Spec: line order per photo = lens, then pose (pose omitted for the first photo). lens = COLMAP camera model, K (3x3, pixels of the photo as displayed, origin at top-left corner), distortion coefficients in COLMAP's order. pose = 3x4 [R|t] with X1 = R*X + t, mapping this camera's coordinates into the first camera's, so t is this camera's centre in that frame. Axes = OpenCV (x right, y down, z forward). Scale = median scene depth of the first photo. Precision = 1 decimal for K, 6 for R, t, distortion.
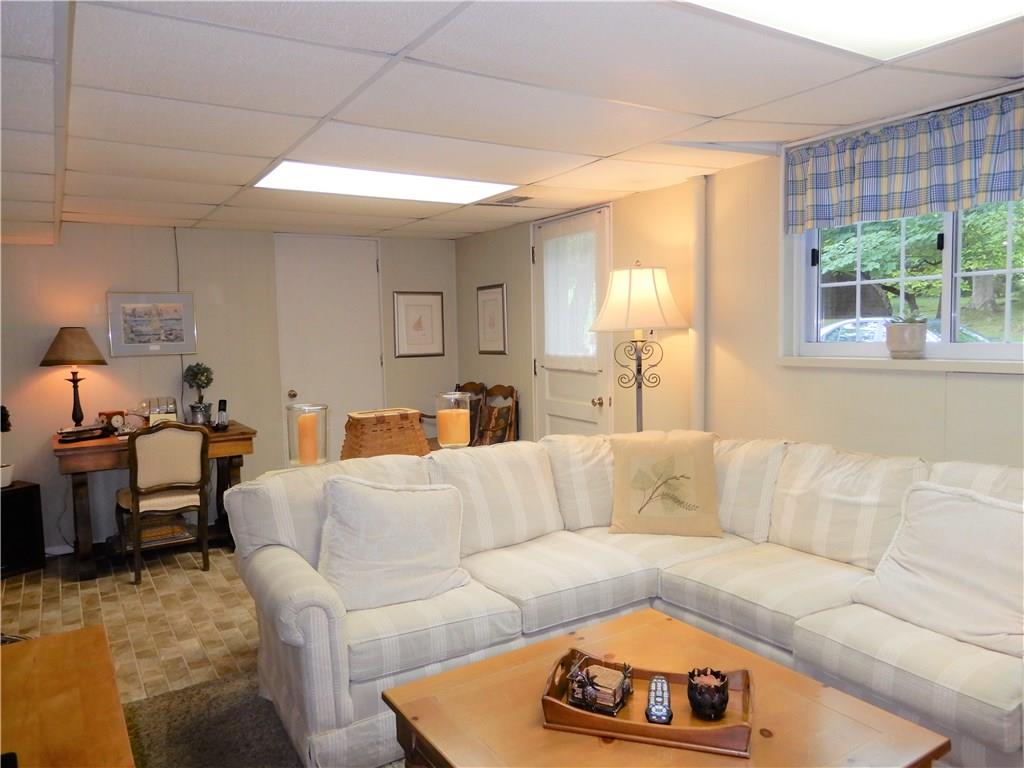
lens RADIAL K [[735.9, 0, 512.0], [0, 735.9, 384.0], [0, 0, 1]] dist [-0.007021, -0.001967]
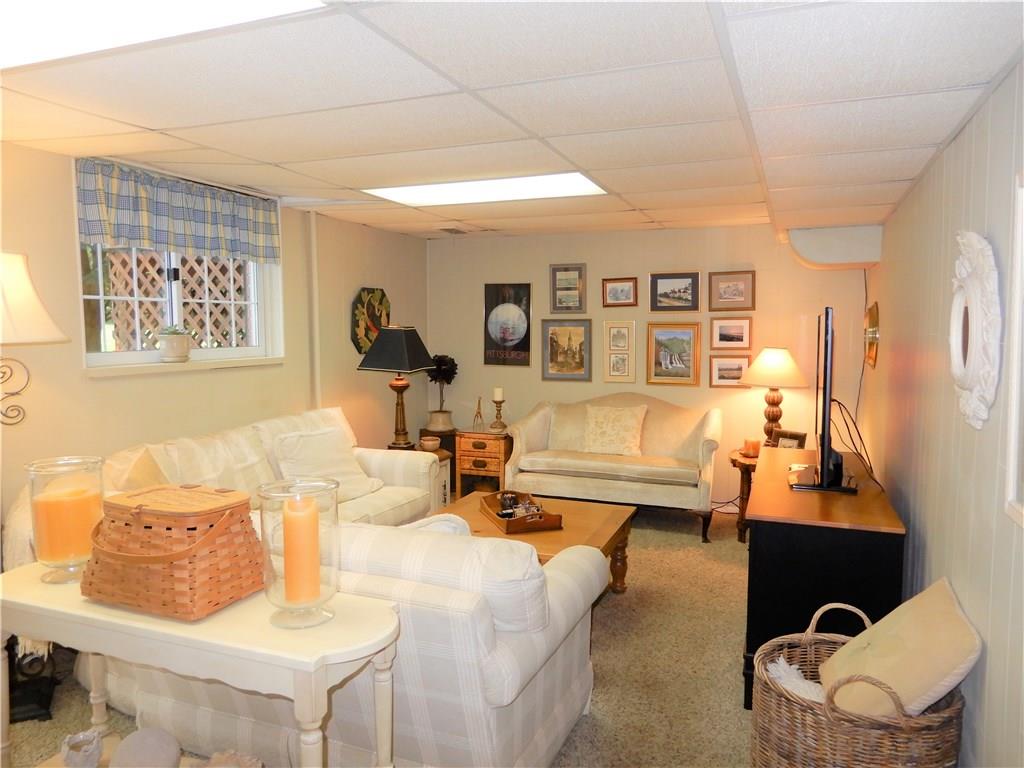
lens RADIAL K [[735.9, 0, 512.0], [0, 735.9, 384.0], [0, 0, 1]] dist [-0.007021, -0.001967]
pose [[-0.593255, -0.017900, 0.804816, -0.854517], [0.092412, 0.991629, 0.090175, -0.058829], [-0.799693, 0.127872, -0.586635, 1.309158]]
